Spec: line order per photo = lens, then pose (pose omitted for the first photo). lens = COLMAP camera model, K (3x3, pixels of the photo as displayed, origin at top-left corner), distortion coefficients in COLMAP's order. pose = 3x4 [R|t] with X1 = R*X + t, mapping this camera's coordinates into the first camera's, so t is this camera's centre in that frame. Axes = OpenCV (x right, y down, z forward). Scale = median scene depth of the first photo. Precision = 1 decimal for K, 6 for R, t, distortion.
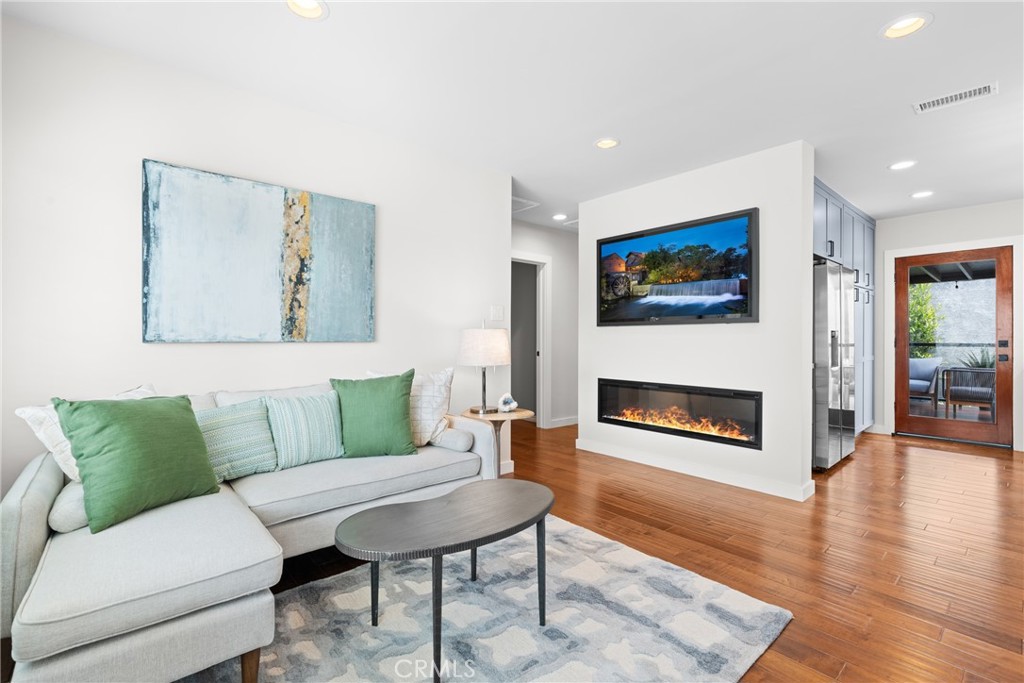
lens RADIAL K [[461.1, 0, 514.7], [0, 461.1, 341.0], [0, 0, 1]] dist [-0.005693, -0.000255]
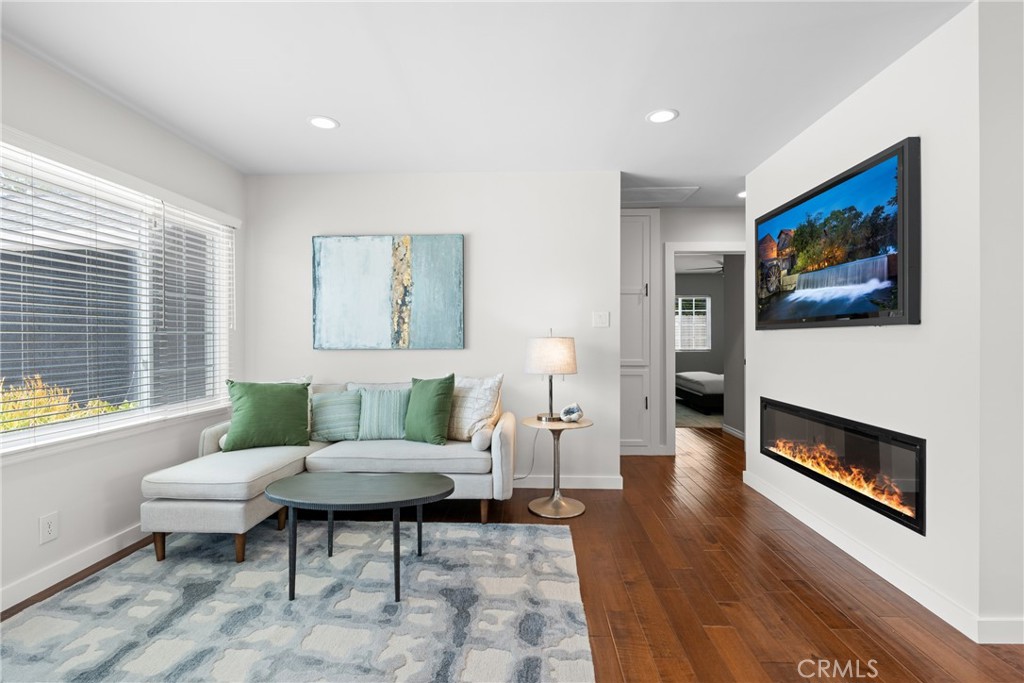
lens RADIAL K [[474.0, 0, 512.0], [0, 474.0, 341.5], [0, 0, 1]] dist [-0.005522, 0.000032]
pose [[0.726243, 0.001396, -0.687437, 0.669034], [-0.000176, 0.999998, 0.001845, -0.021500], [0.687438, -0.001219, 0.726242, 0.208902]]
